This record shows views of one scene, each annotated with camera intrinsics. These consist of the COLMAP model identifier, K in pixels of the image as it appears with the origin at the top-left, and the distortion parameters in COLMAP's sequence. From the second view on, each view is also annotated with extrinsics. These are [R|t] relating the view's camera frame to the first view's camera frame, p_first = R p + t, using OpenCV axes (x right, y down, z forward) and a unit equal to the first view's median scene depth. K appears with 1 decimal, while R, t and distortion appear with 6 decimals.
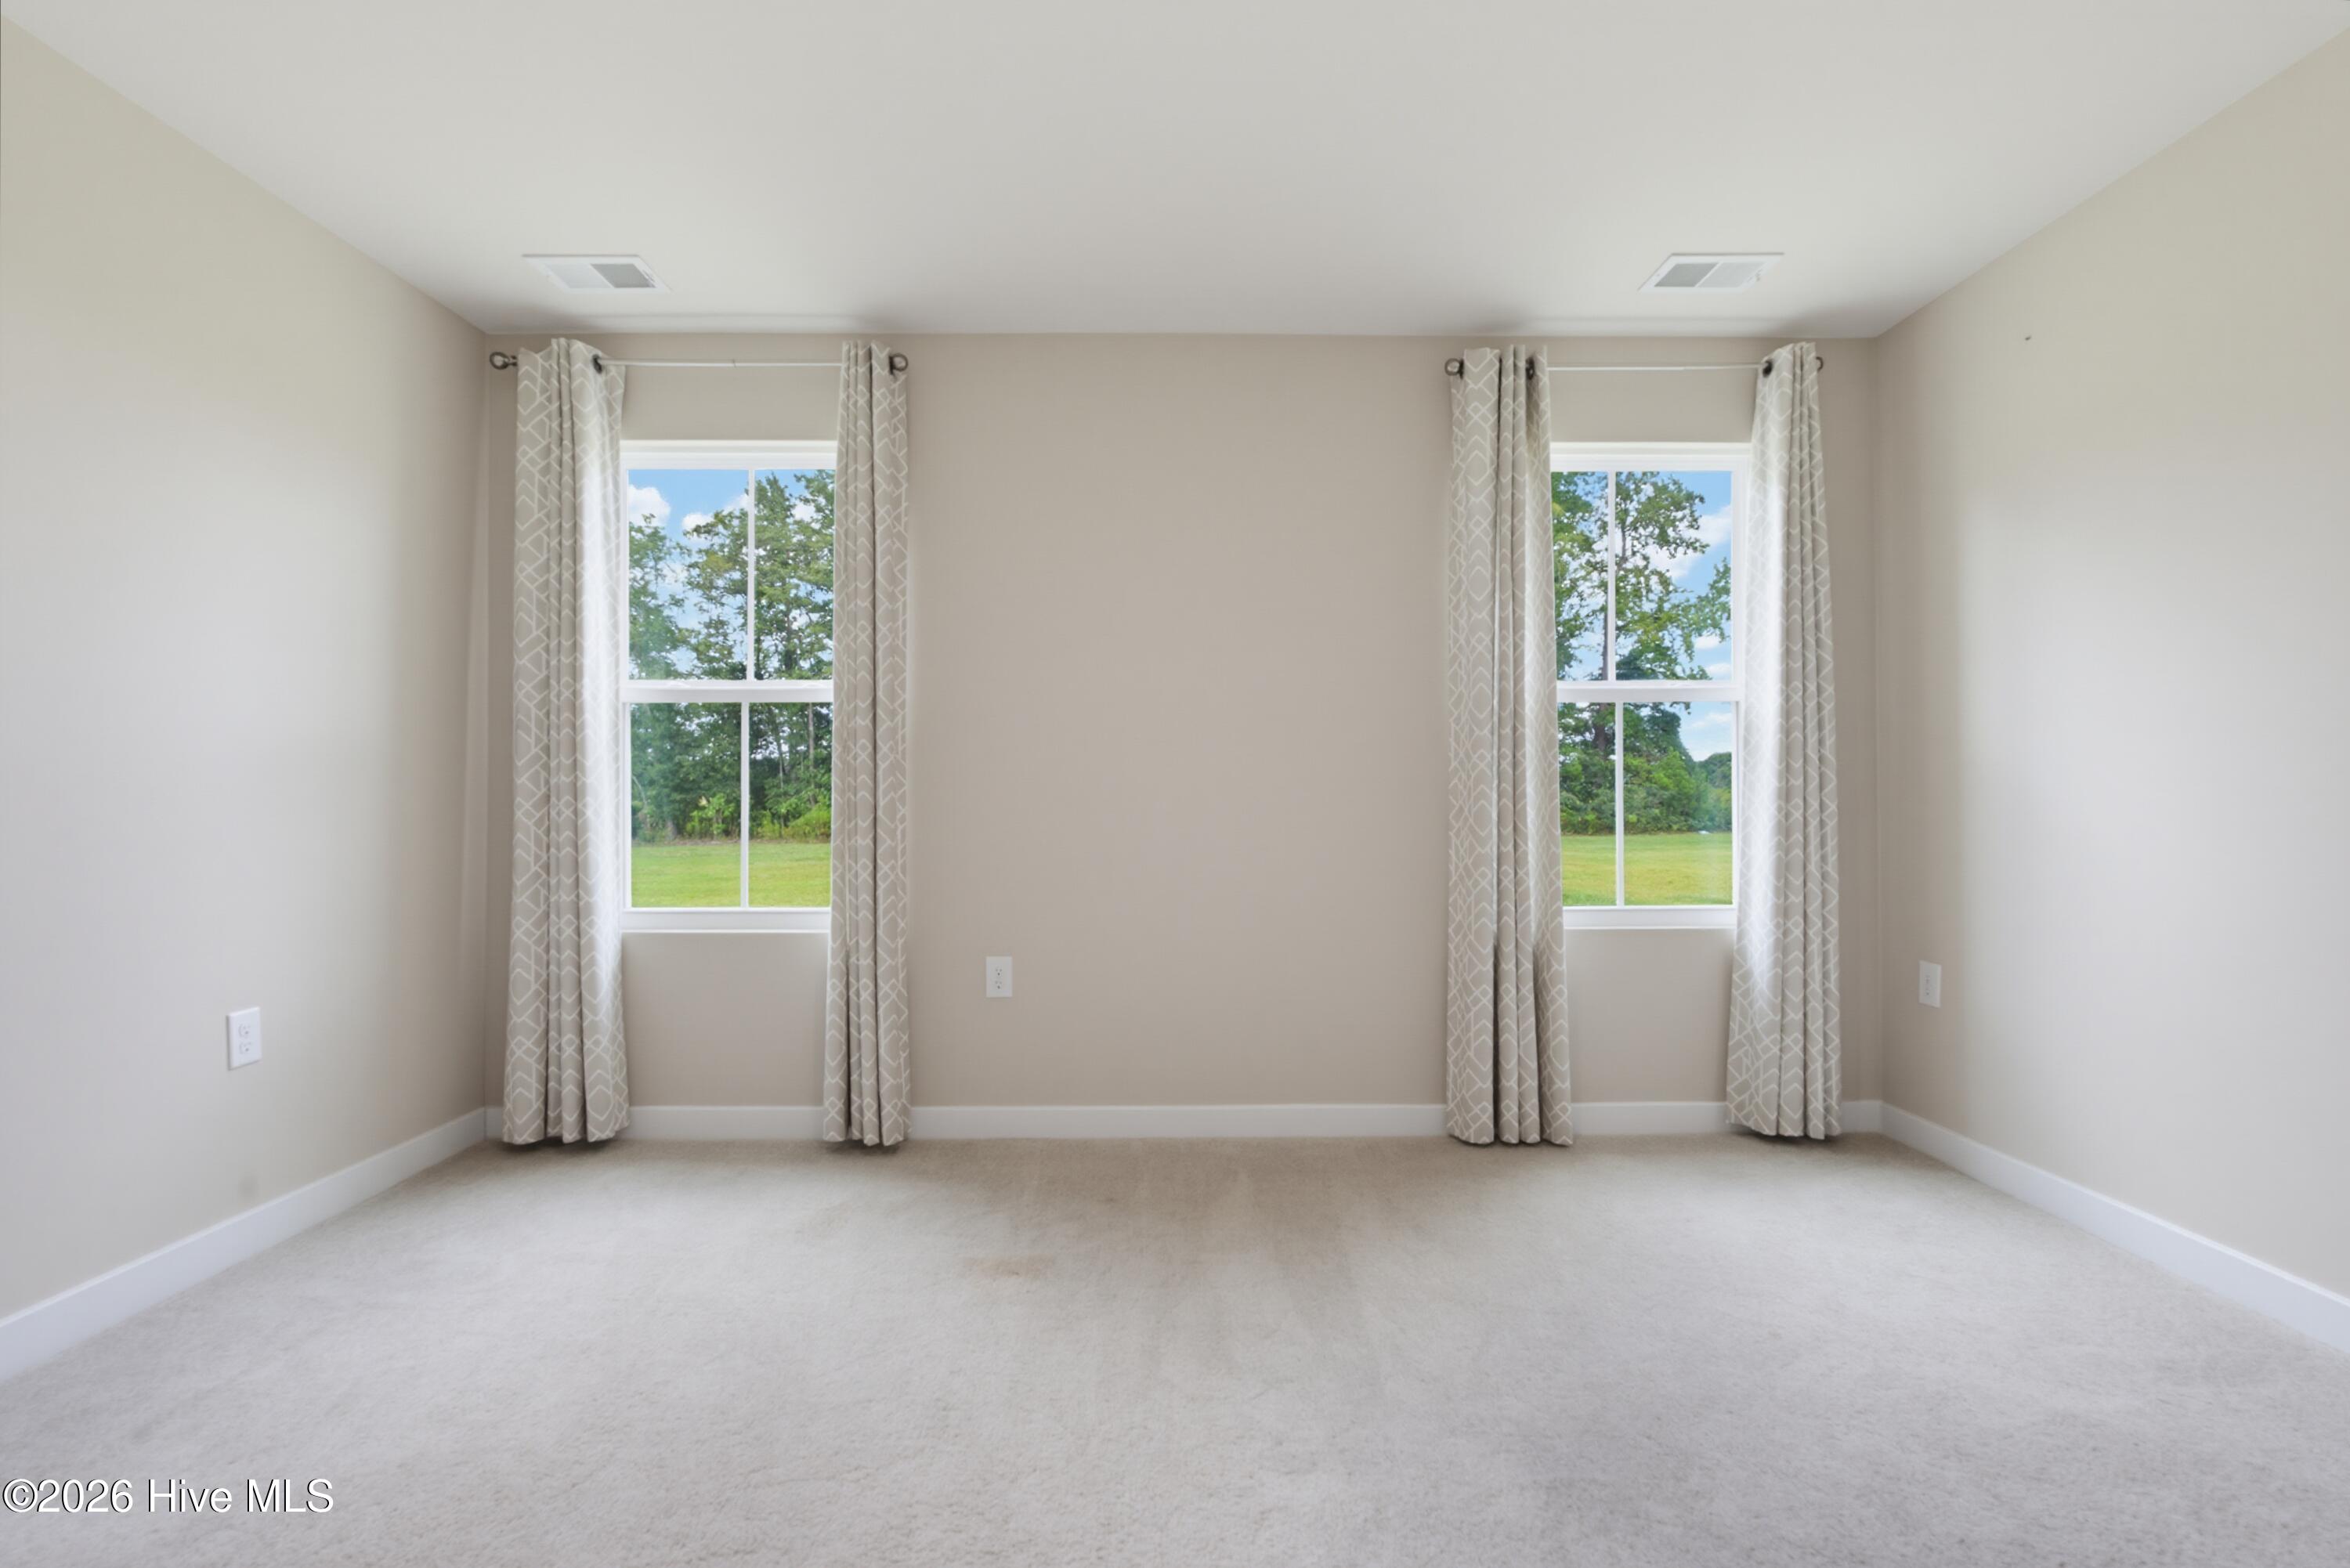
lens RADIAL K [[1056.0, 0, 1182.3], [0, 1056.0, 790.4], [0, 0, 1]] dist [-0.011029, 0.002148]
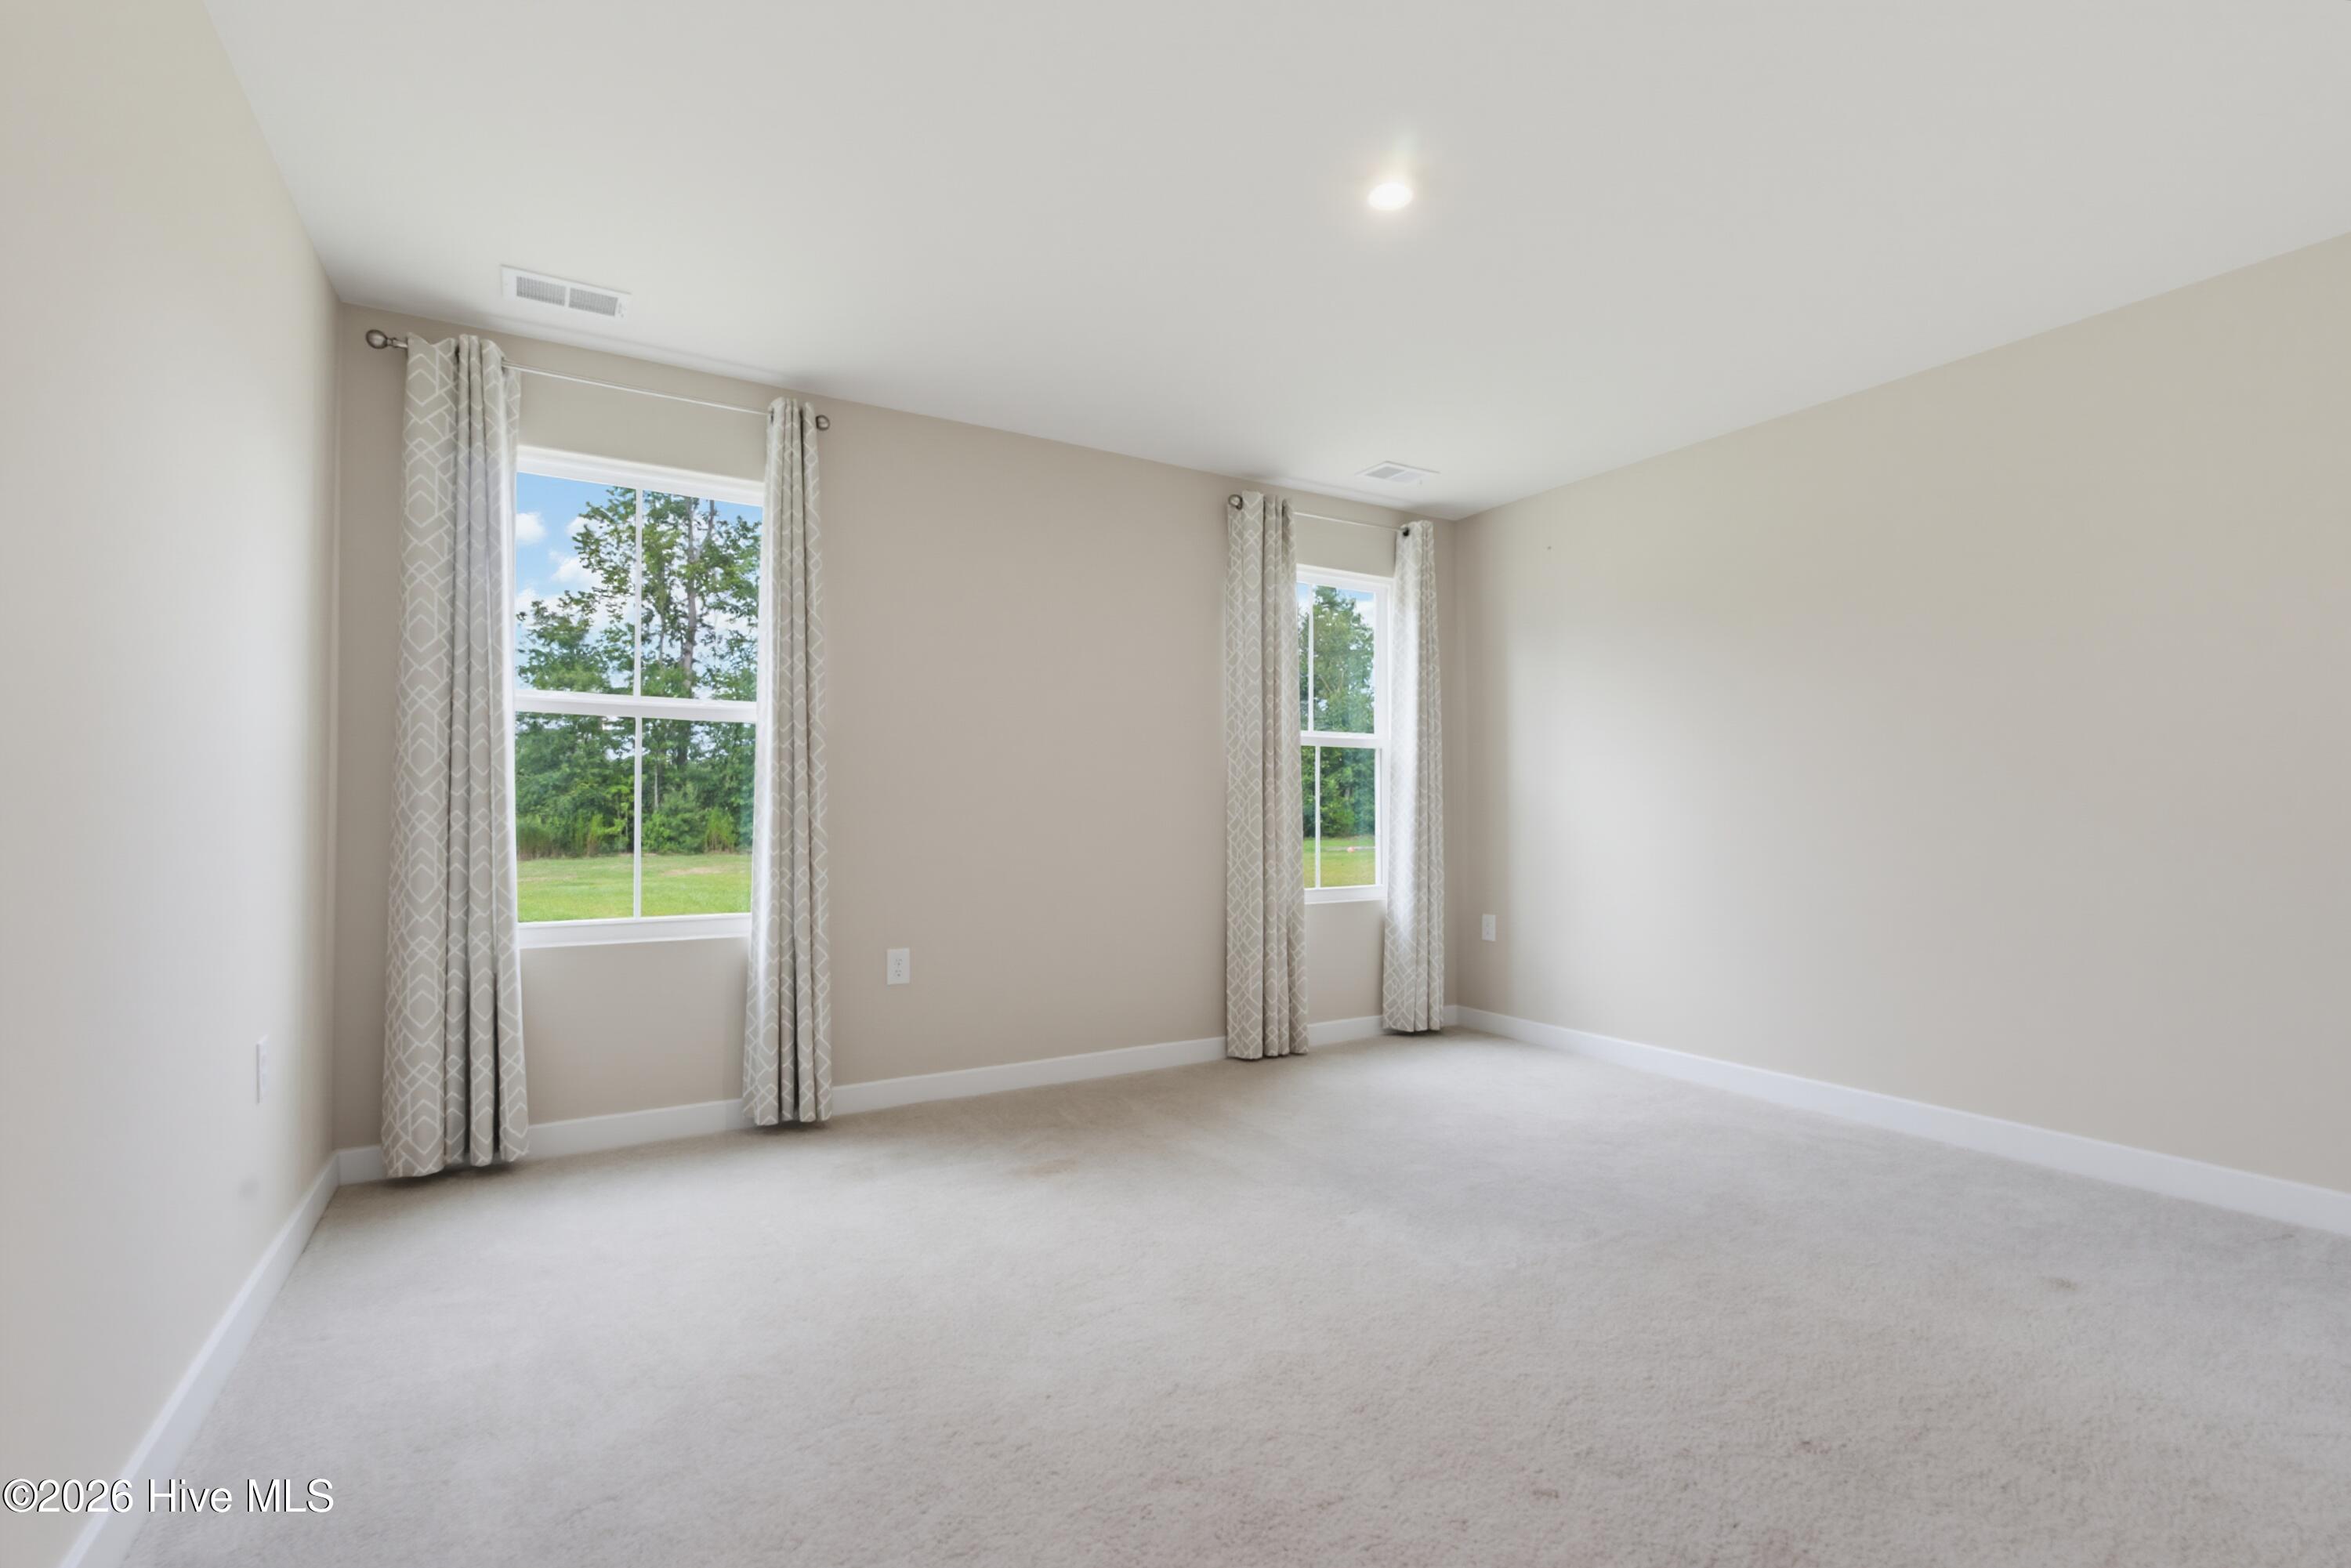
lens RADIAL K [[1056.5, 0, 1187.0], [0, 1056.5, 799.9], [0, 0, 1]] dist [-0.011029, 0.002148]
pose [[0.860303, 0.007822, 0.509723, -0.511150], [-0.003356, 0.999948, -0.009680, 0.004624], [-0.509772, 0.006617, 0.860284, -0.162350]]
